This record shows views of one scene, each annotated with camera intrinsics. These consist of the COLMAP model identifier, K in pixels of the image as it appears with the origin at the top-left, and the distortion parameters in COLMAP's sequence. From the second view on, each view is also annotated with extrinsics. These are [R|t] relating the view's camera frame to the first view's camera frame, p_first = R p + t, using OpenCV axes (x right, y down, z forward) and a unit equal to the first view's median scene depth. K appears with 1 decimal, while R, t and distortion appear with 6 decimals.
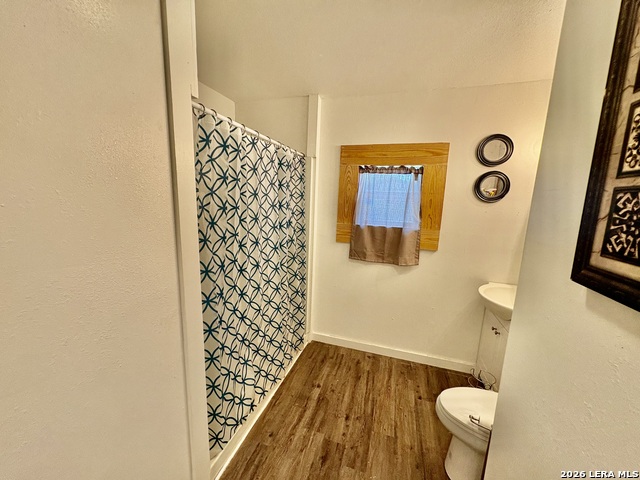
lens RADIAL K [[253.4, 0, 320.6], [0, 253.4, 240.5], [0, 0, 1]] dist [0.000334, -0.000070]
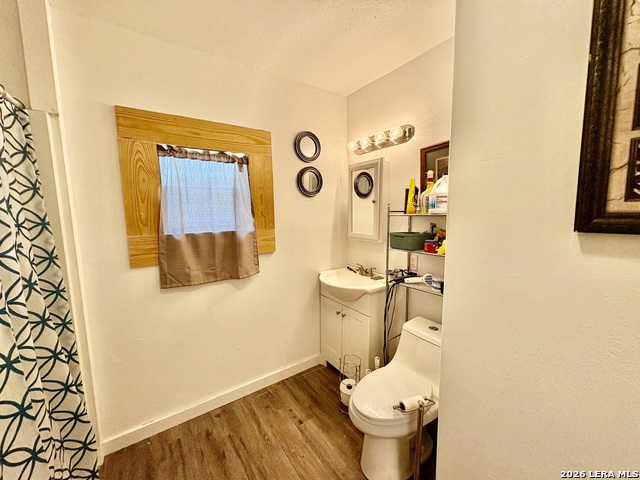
lens RADIAL K [[253.4, 0, 319.0], [0, 253.4, 239.9], [0, 0, 1]] dist [0.000334, -0.000070]
pose [[0.611860, -0.137775, 0.778874, -0.141090], [0.169690, 0.984650, 0.040871, -0.010676], [-0.772549, 0.107160, 0.625847, 0.319688]]
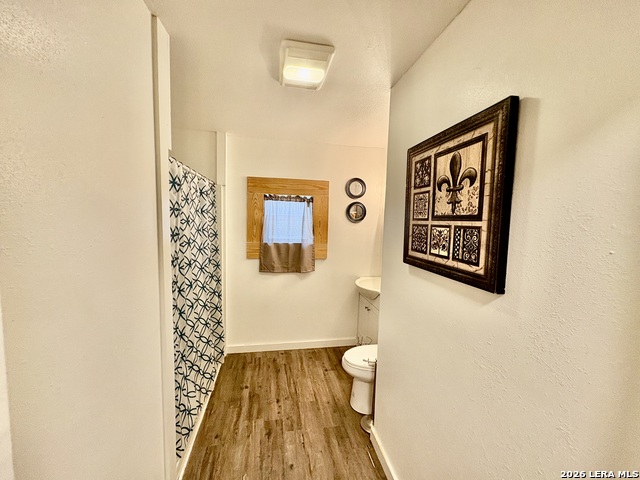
lens RADIAL K [[253.4, 0, 319.3], [0, 253.4, 240.4], [0, 0, 1]] dist [0.000334, -0.000070]
pose [[0.884120, -0.053477, 0.464190, -0.201116], [0.082214, 0.995735, -0.041874, -0.002627], [-0.459970, 0.075185, 0.884745, -0.189243]]
